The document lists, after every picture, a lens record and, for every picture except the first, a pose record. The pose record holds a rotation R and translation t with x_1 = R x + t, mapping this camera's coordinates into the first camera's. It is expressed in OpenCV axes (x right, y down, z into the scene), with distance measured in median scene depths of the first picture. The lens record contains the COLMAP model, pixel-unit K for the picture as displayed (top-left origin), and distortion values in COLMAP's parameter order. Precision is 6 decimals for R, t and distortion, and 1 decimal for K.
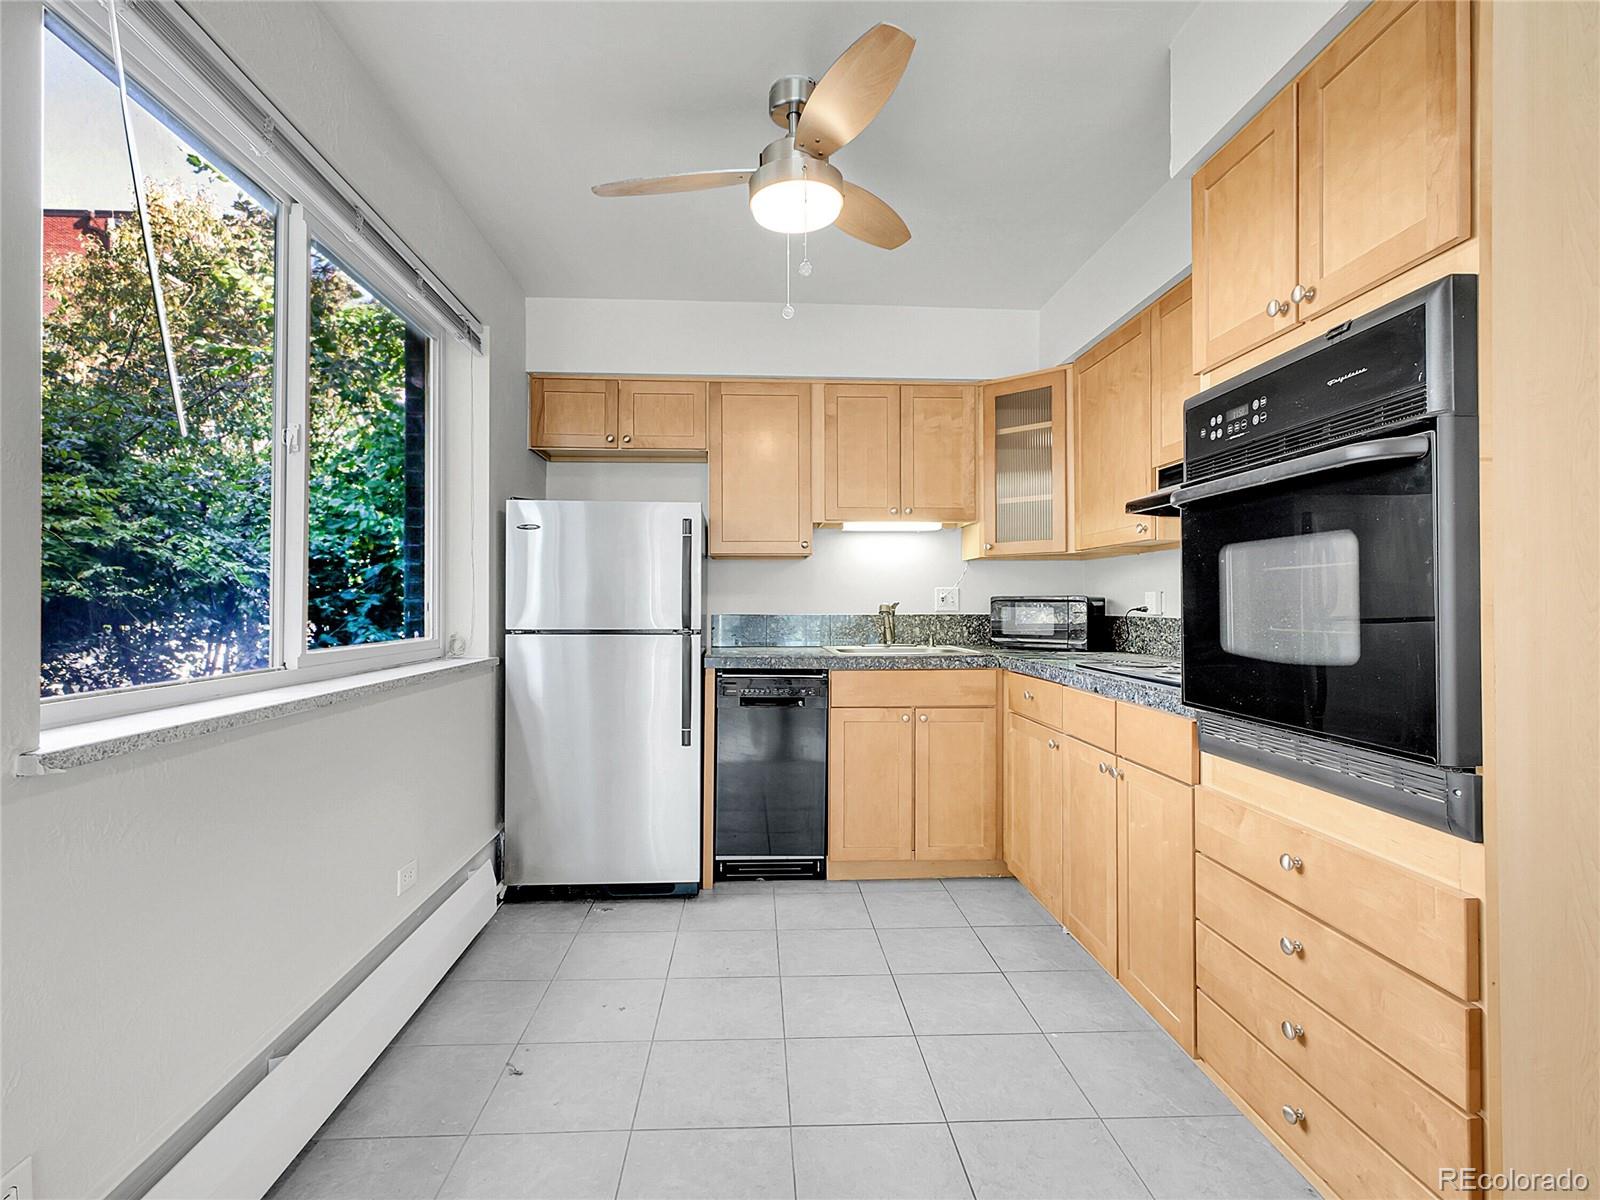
lens RADIAL K [[785.9, 0, 784.9], [0, 785.9, 603.0], [0, 0, 1]] dist [0.004957, -0.001208]
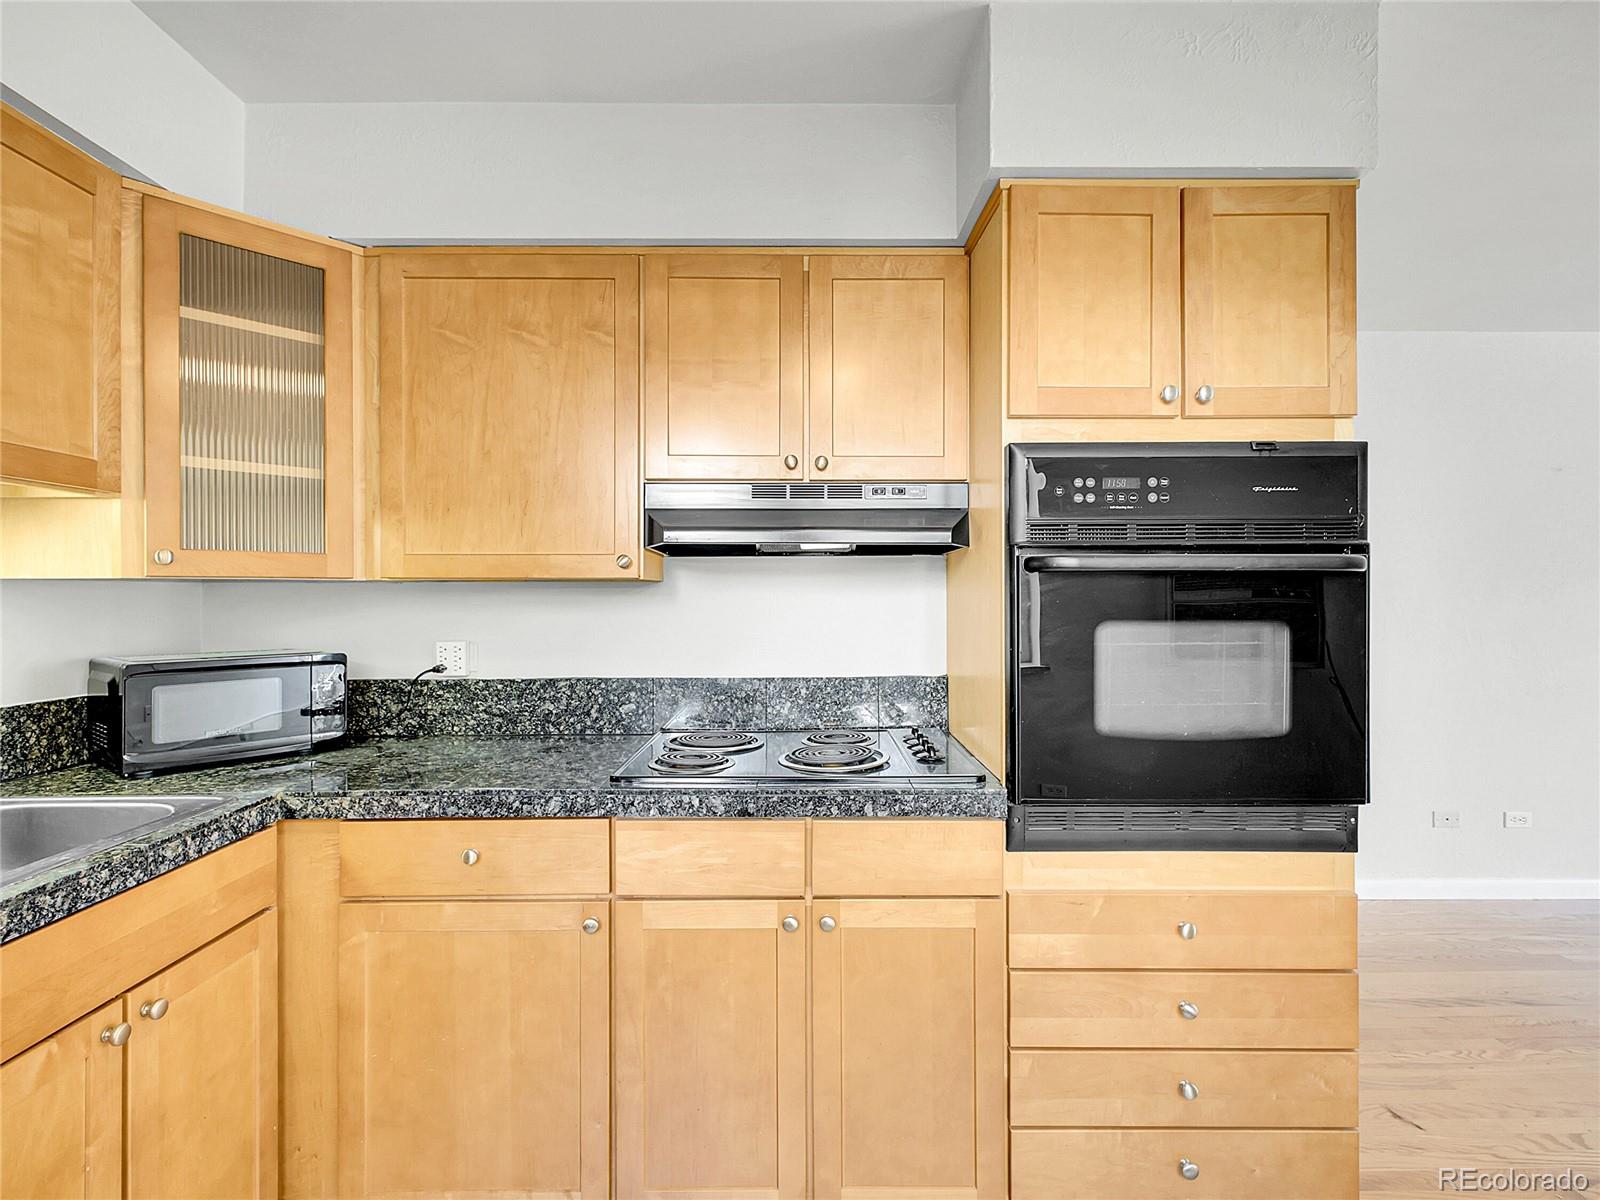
lens RADIAL K [[785.9, 0, 797.4], [0, 785.9, 594.1], [0, 0, 1]] dist [0.004957, -0.001208]
pose [[0.036548, 0.002020, 0.999330, -0.195950], [0.002023, 0.999996, -0.002095, -0.052823], [-0.999330, 0.002098, 0.036544, 0.677622]]
